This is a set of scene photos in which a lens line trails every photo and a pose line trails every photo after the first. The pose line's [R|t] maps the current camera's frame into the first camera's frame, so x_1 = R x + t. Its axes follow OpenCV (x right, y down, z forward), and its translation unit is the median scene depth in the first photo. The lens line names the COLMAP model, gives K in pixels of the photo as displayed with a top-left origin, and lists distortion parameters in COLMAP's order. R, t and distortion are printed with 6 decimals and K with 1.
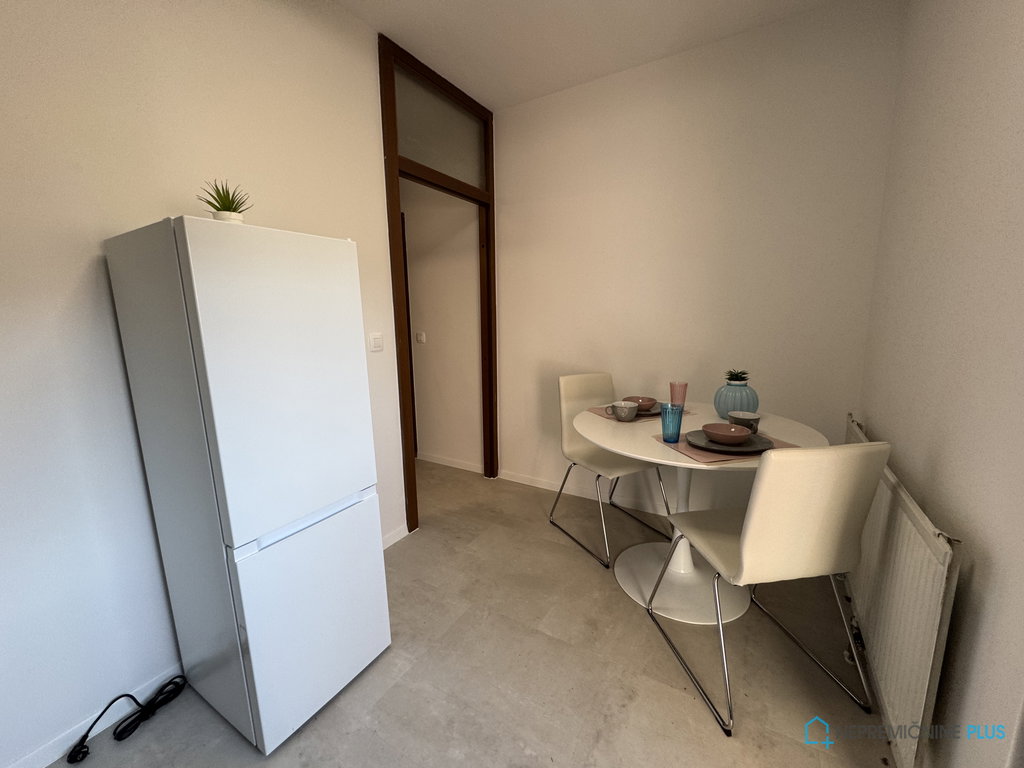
lens RADIAL K [[412.4, 0, 513.1], [0, 412.4, 386.4], [0, 0, 1]] dist [-0.001796, 0.000032]
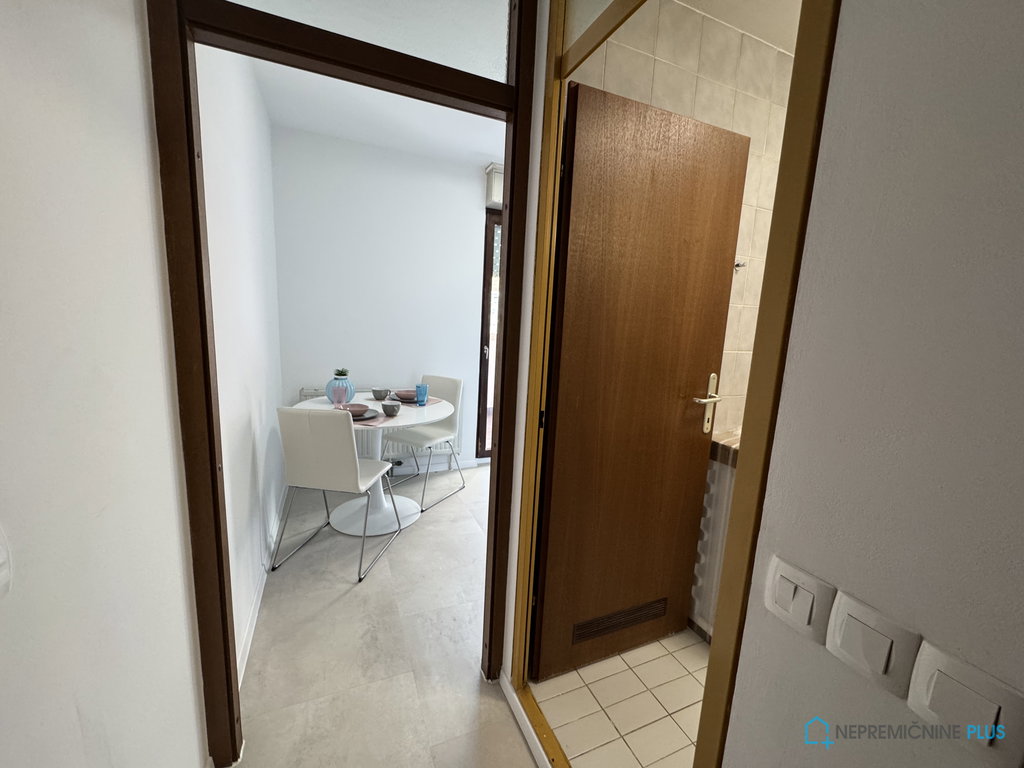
lens RADIAL K [[412.4, 0, 513.1], [0, 412.4, 386.4], [0, 0, 1]] dist [-0.001796, 0.000032]
pose [[-0.810775, -0.125328, 0.571783, -0.597996], [0.070406, 0.948840, 0.307809, -0.289514], [-0.581108, 0.289821, -0.760472, 1.344336]]
